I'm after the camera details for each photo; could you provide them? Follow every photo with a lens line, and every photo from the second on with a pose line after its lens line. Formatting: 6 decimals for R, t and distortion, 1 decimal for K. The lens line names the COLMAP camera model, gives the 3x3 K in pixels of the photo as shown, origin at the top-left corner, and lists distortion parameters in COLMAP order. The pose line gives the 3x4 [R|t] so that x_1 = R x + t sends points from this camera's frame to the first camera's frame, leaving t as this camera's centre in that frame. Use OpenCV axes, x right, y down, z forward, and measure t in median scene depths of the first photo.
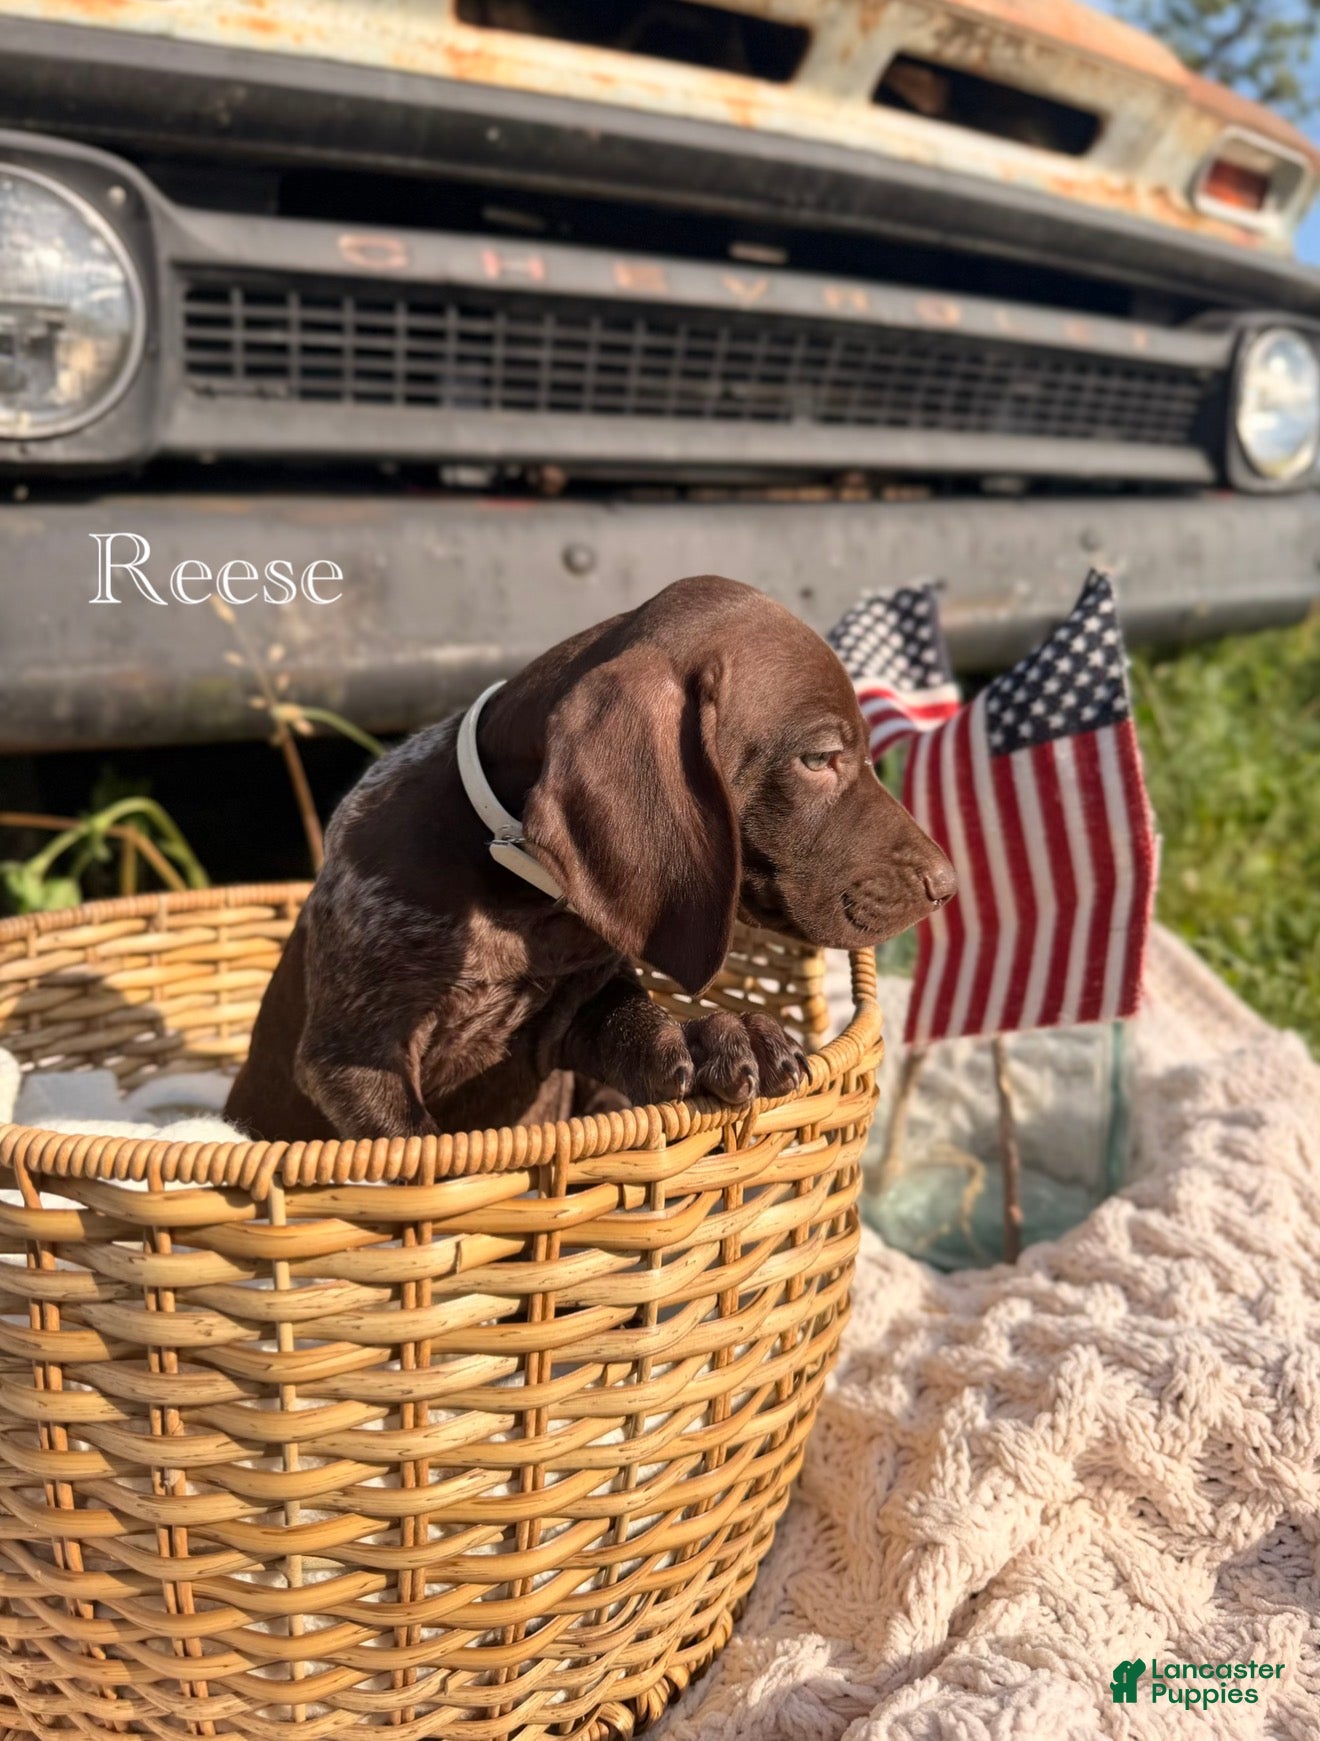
lens RADIAL K [[1286.8, 0, 649.5], [0, 1286.8, 860.3], [0, 0, 1]] dist [-0.004262, -0.028804]
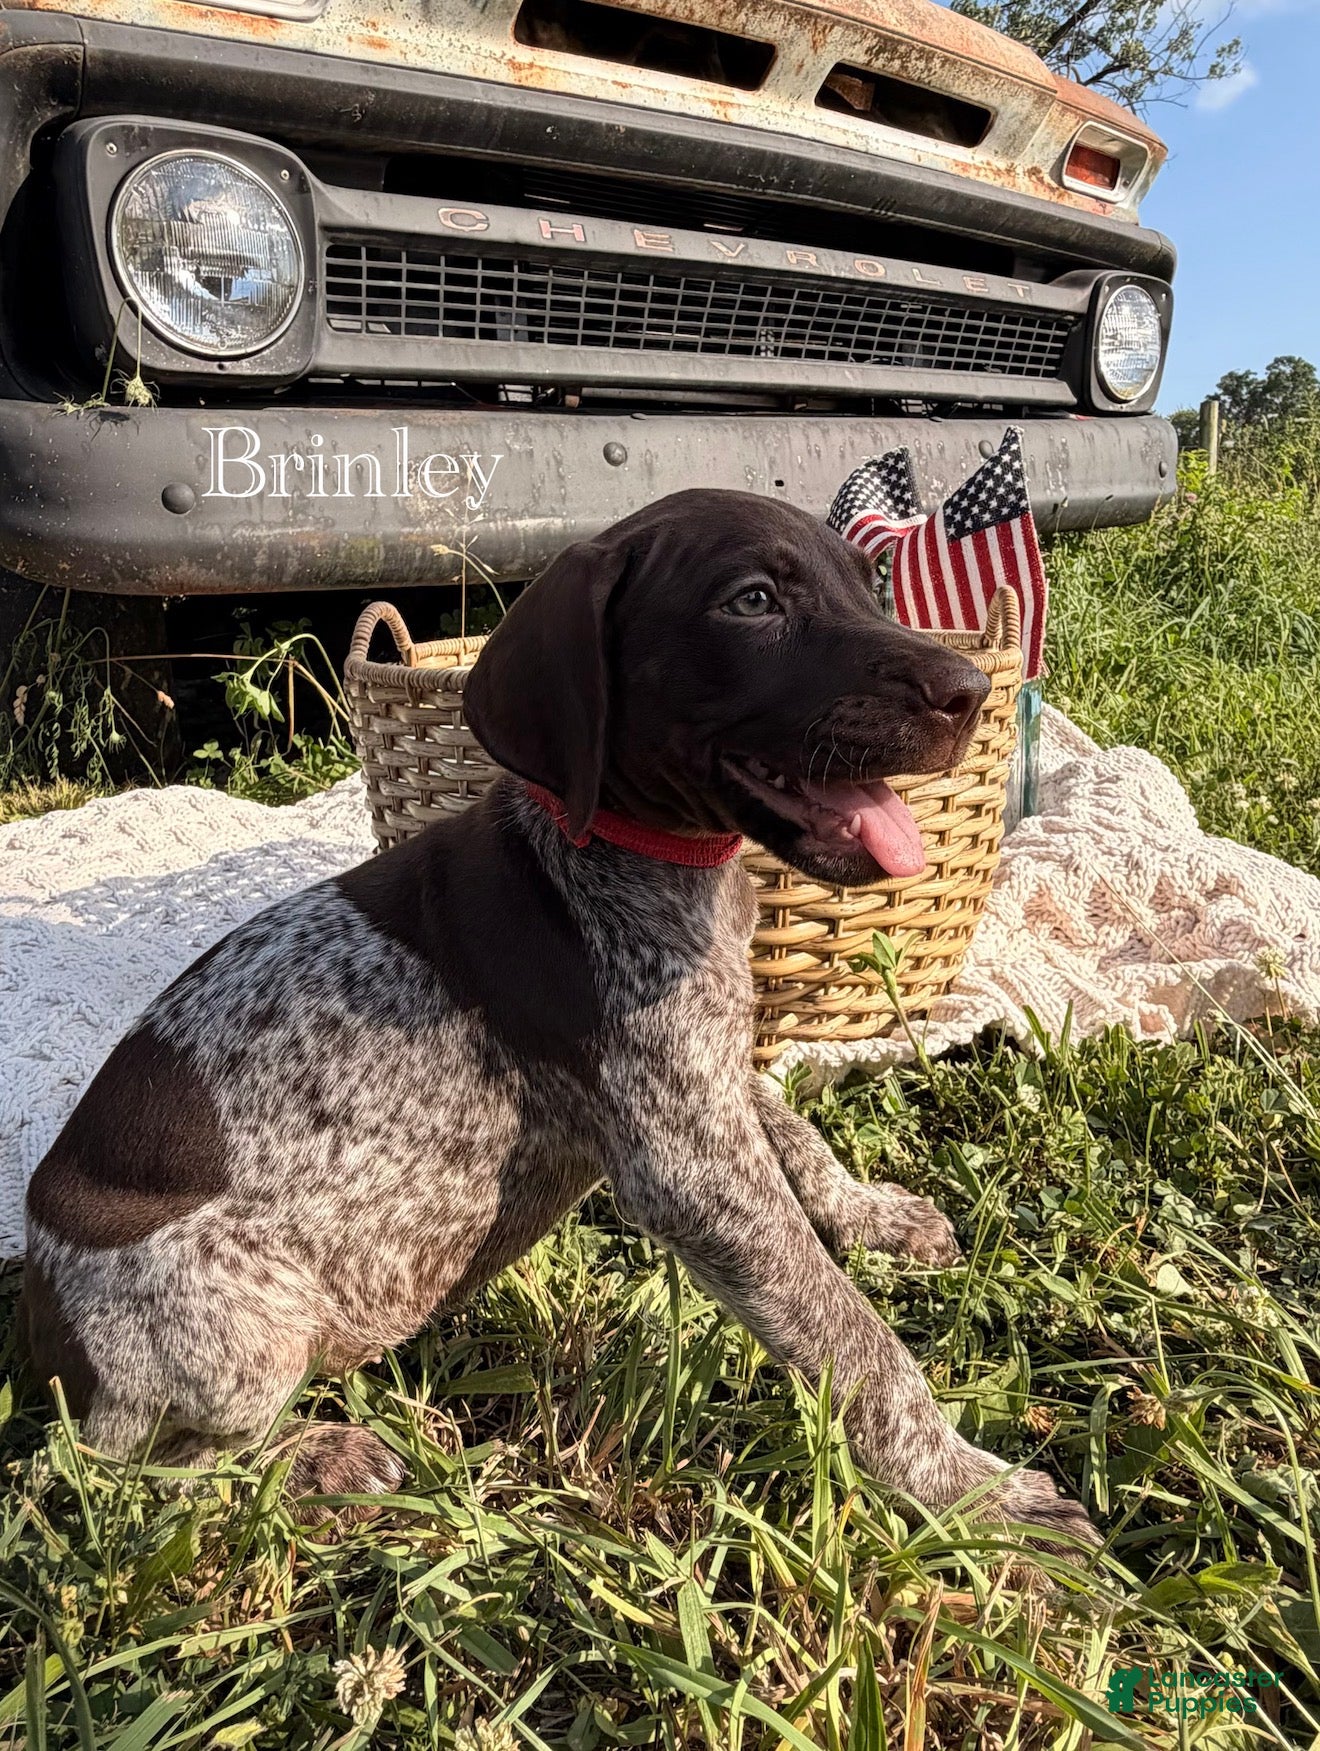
lens RADIAL K [[1239.5, 0, 647.7], [0, 1239.5, 837.7], [0, 0, 1]] dist [-0.022192, -0.000526]
pose [[0.996599, -0.028483, 0.077327, -0.133128], [0.025956, 0.999102, 0.033497, 0.118845], [-0.078212, -0.031376, 0.996443, -0.285866]]
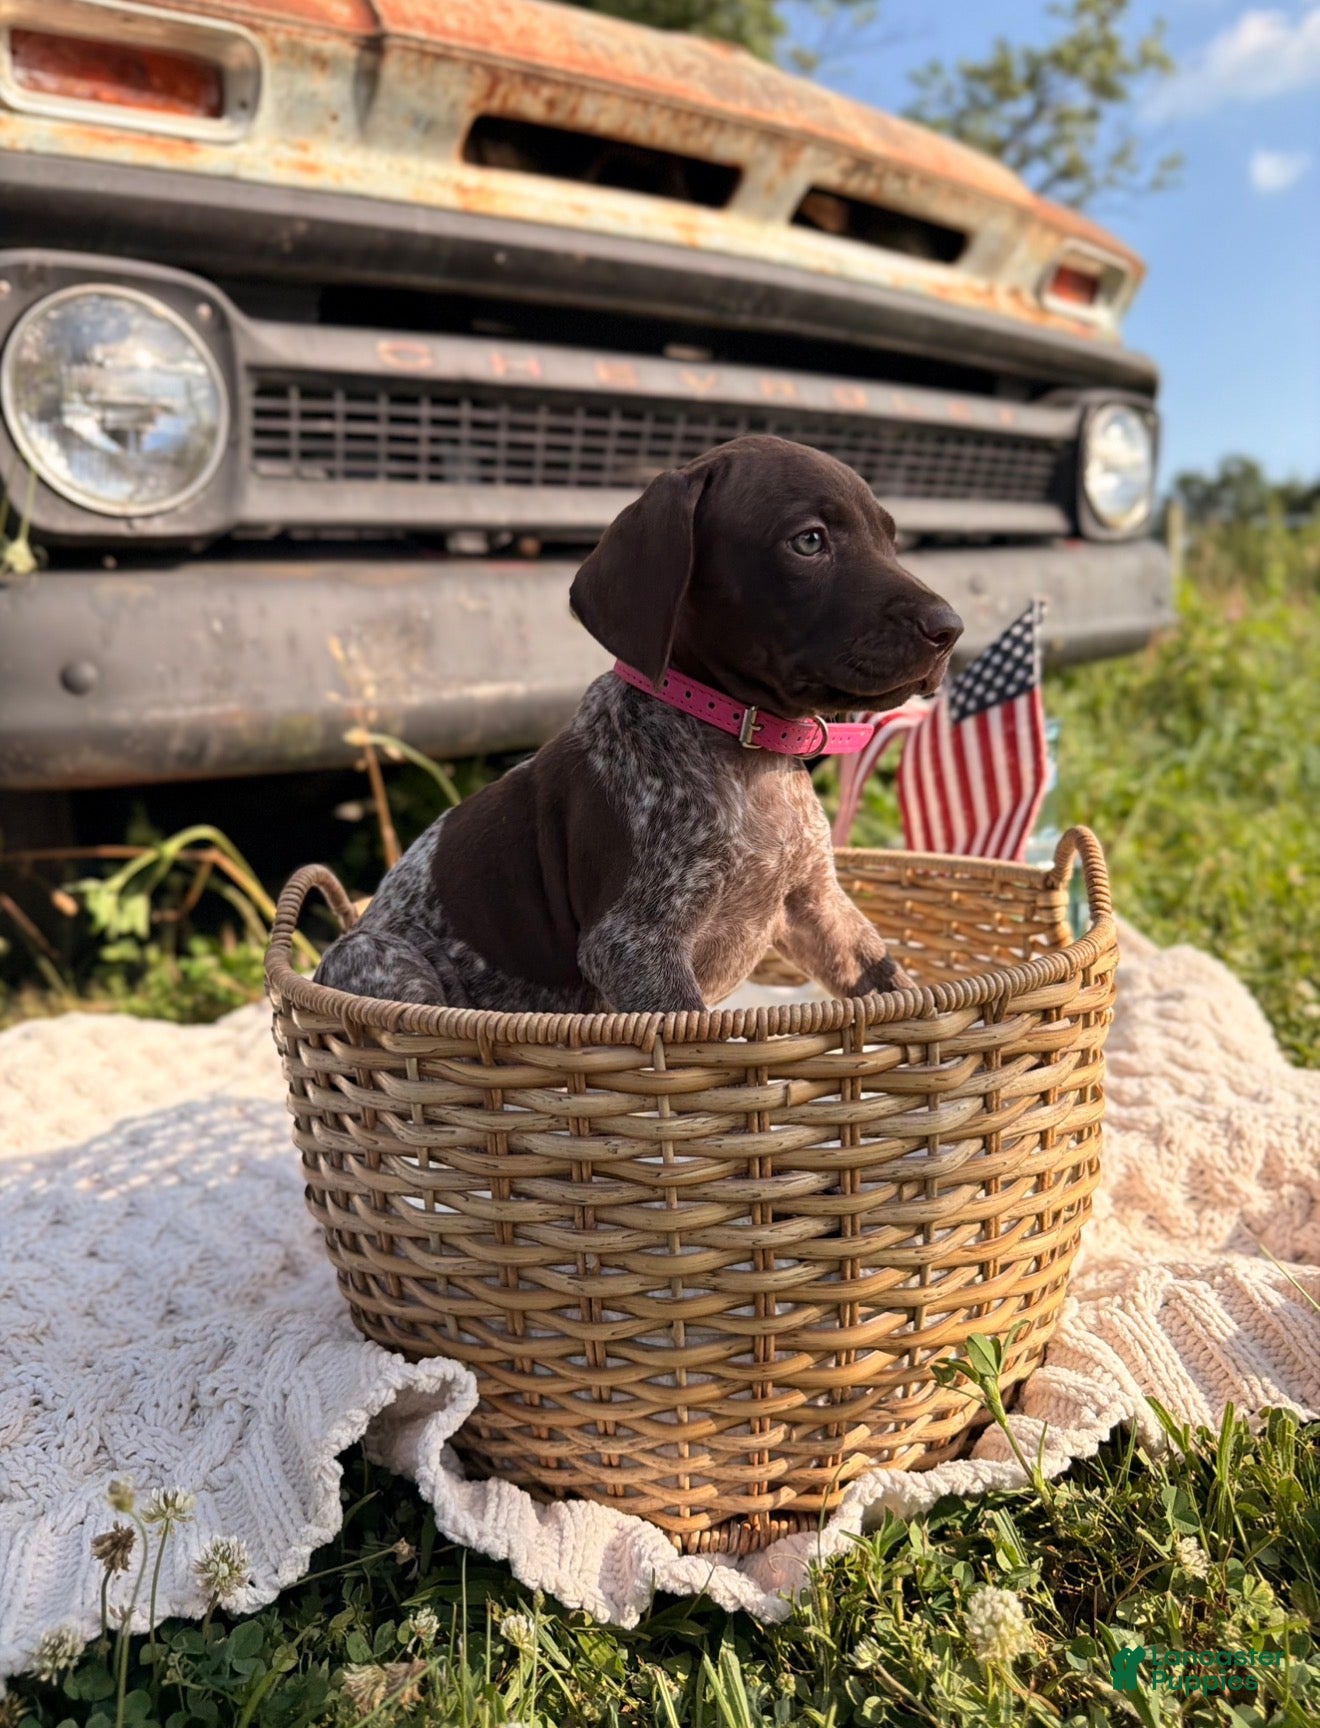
lens RADIAL K [[1290.7, 0, 655.1], [0, 1290.7, 874.5], [0, 0, 1]] dist [-0.044862, 0.025356]
pose [[0.991864, -0.046452, 0.118527, -0.140462], [0.049738, 0.998451, -0.024920, 0.043535], [-0.117186, 0.030613, 0.992638, -0.177416]]
